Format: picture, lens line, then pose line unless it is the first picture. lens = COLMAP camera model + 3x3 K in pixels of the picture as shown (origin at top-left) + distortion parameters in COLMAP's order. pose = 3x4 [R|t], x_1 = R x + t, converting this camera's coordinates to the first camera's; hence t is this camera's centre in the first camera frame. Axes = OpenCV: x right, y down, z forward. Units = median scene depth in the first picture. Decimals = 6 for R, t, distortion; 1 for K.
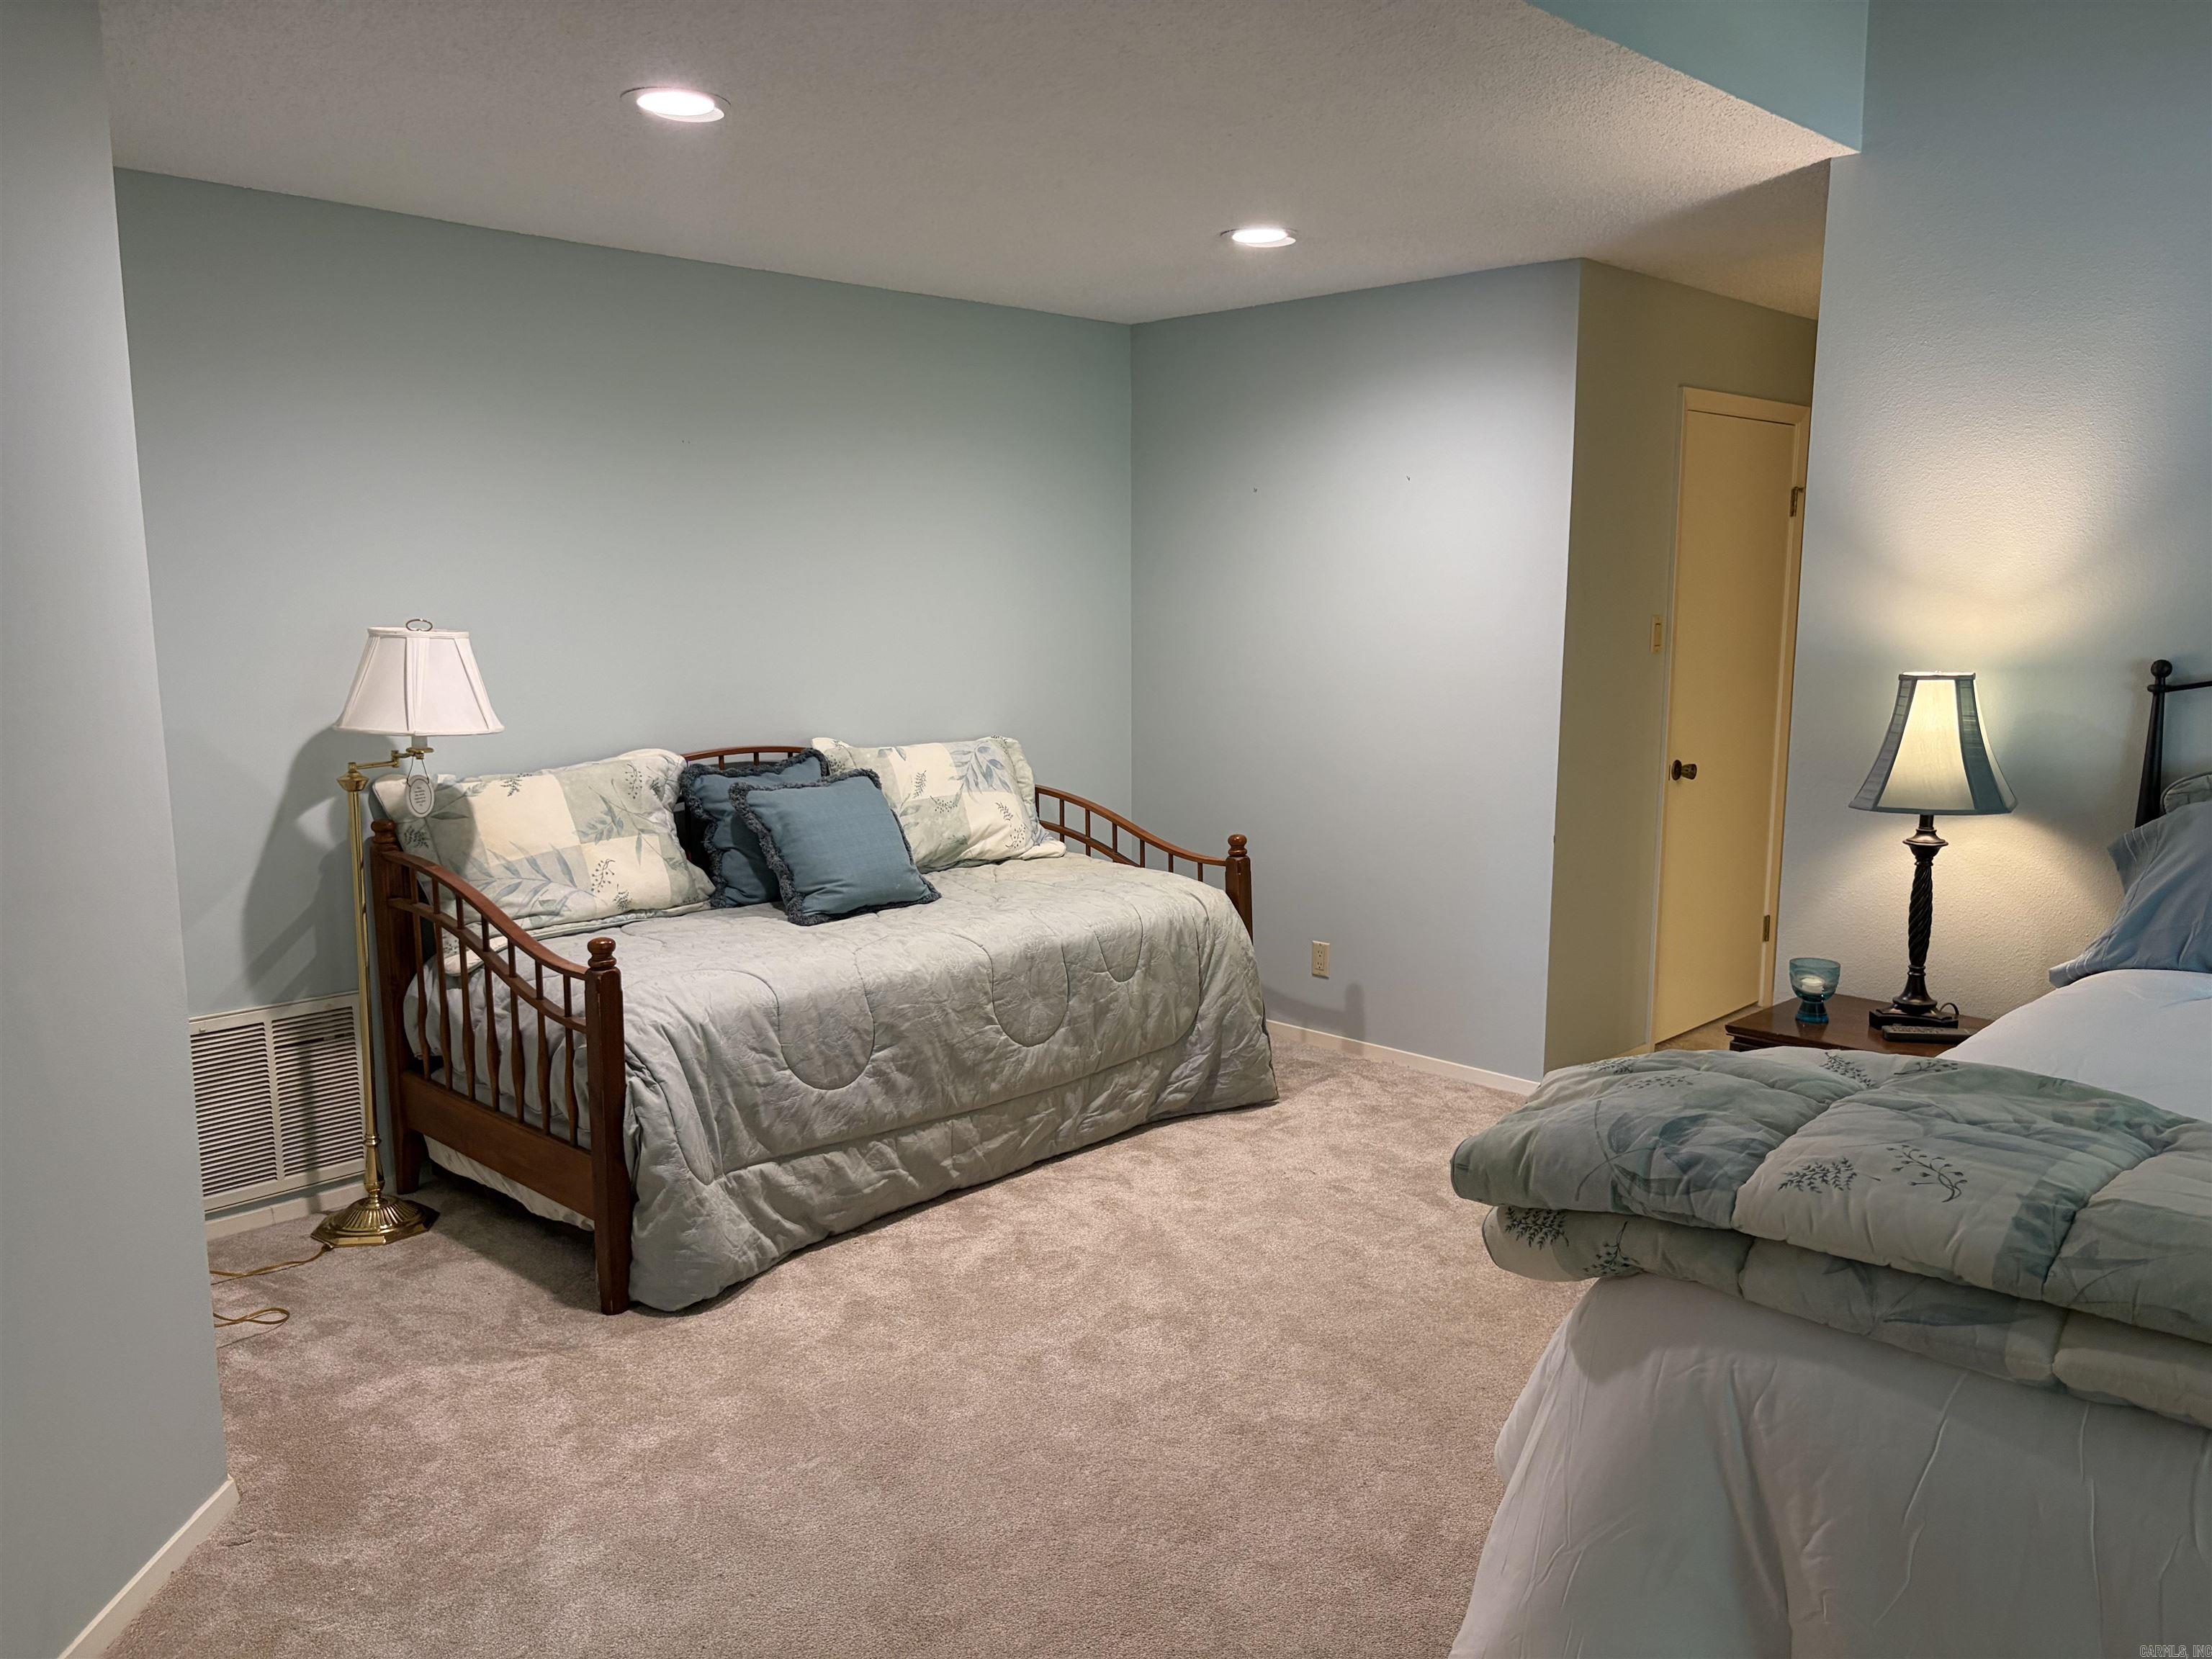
lens RADIAL K [[1670.2, 0, 1106.0], [0, 1670.2, 829.5], [0, 0, 1]] dist [0.041907, -0.047066]
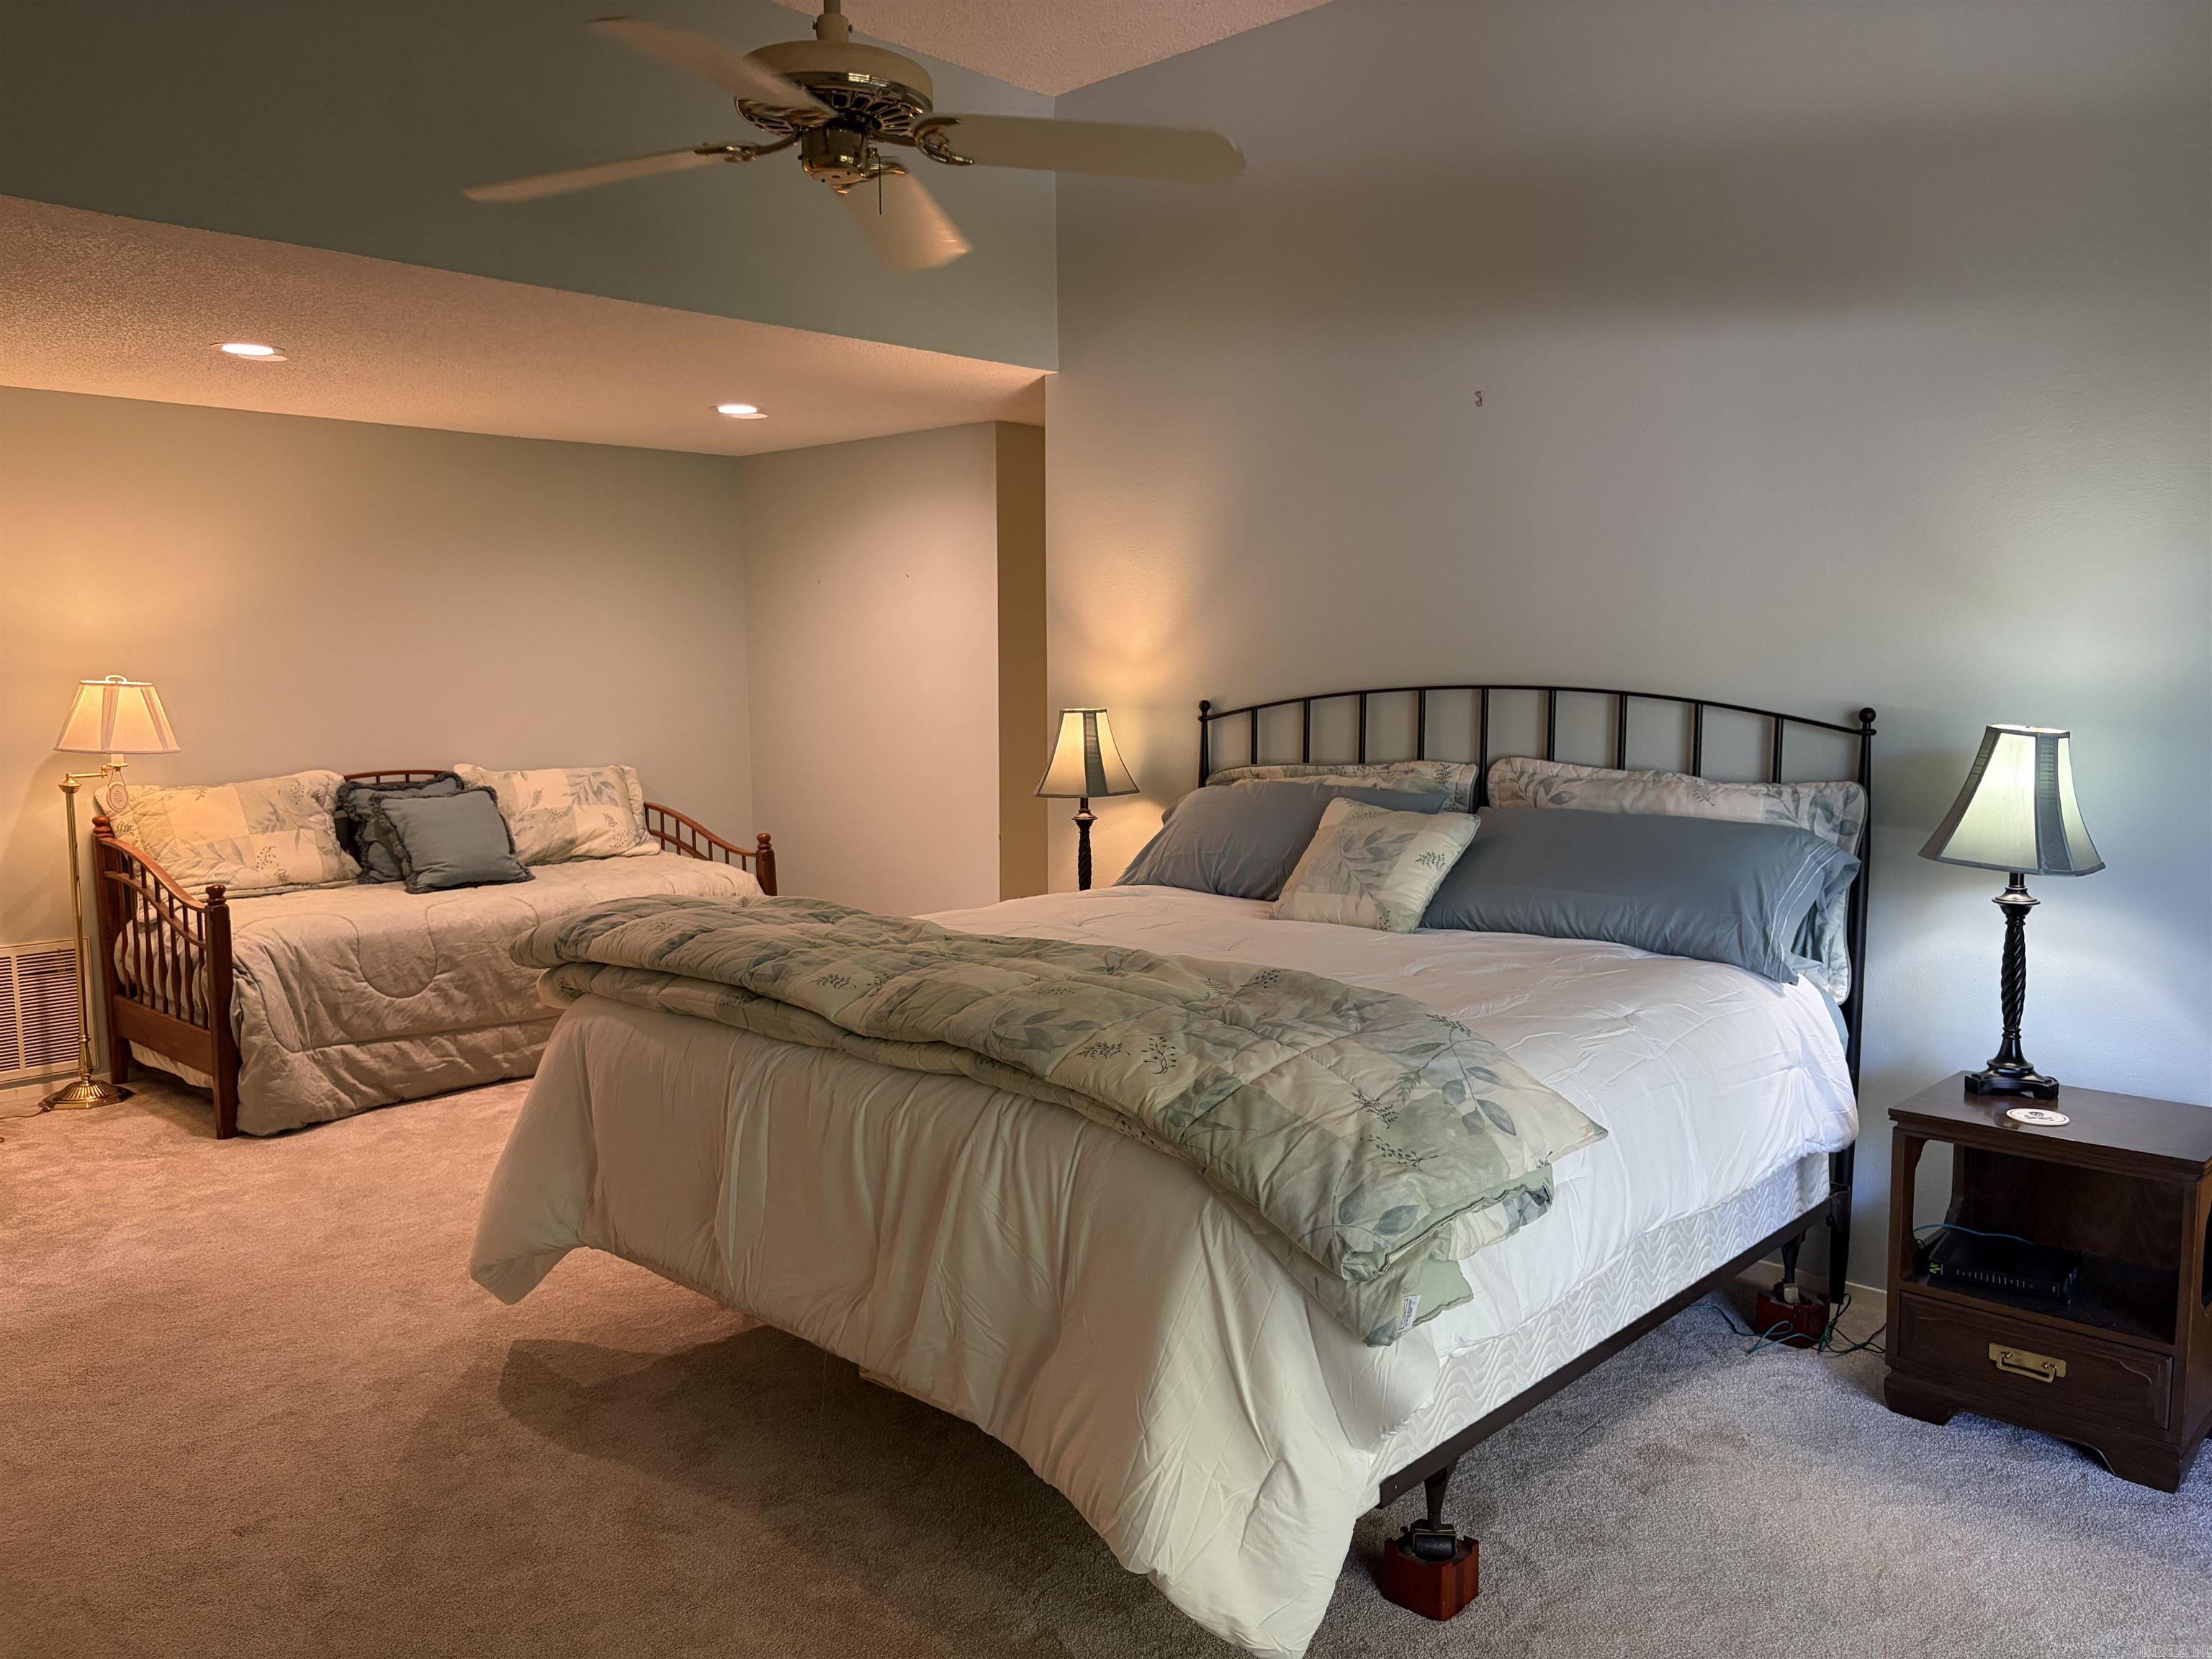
lens RADIAL K [[1698.4, 0, 1106.0], [0, 1698.4, 829.5], [0, 0, 1]] dist [-0.006602, 0.049047]
pose [[0.999878, -0.002689, 0.015403, 0.404799], [0.003291, 0.999227, -0.039185, 0.065750], [-0.015285, 0.039231, 0.999113, -0.464083]]
